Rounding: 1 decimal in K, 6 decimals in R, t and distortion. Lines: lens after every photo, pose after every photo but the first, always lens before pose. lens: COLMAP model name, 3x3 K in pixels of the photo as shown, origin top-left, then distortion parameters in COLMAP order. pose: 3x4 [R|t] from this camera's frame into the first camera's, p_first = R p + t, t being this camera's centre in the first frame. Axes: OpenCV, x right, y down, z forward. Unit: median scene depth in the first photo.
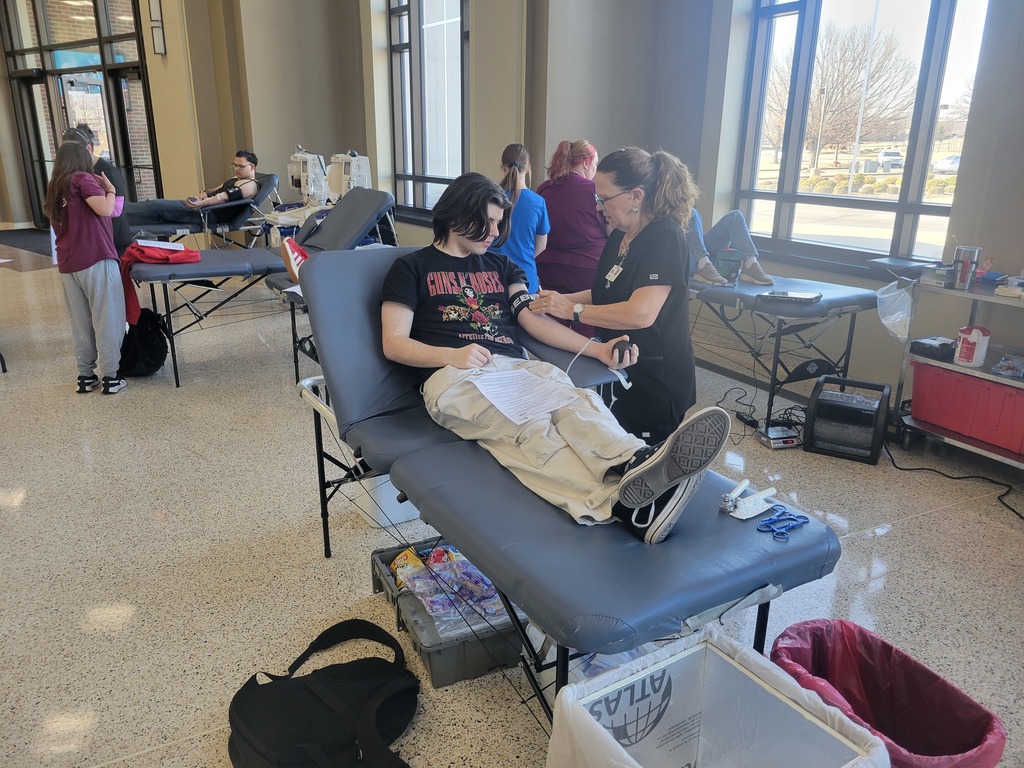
lens RADIAL K [[769.2, 0, 510.9], [0, 769.2, 385.0], [0, 0, 1]] dist [0.083221, -0.027747]
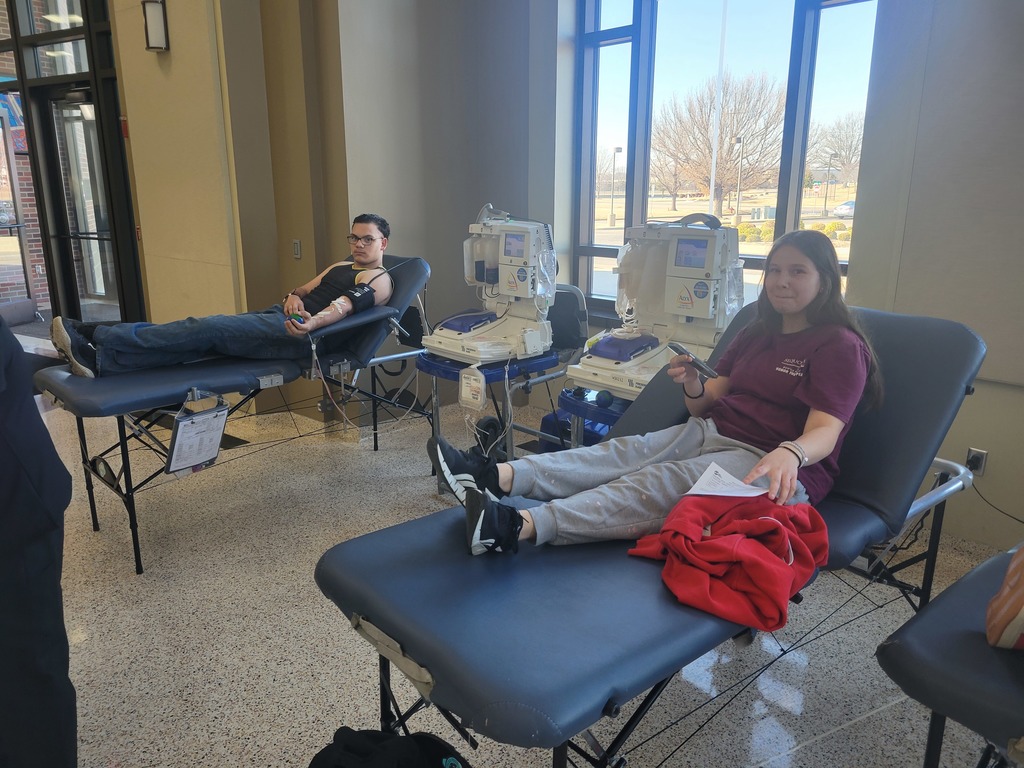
lens RADIAL K [[769.2, 0, 512.7], [0, 769.2, 387.7], [0, 0, 1]] dist [0.083221, -0.027747]
pose [[0.990377, -0.042273, 0.131779, -0.324290], [0.049231, 0.997535, -0.049998, -0.155848], [-0.129340, 0.056005, 0.990017, 0.486272]]
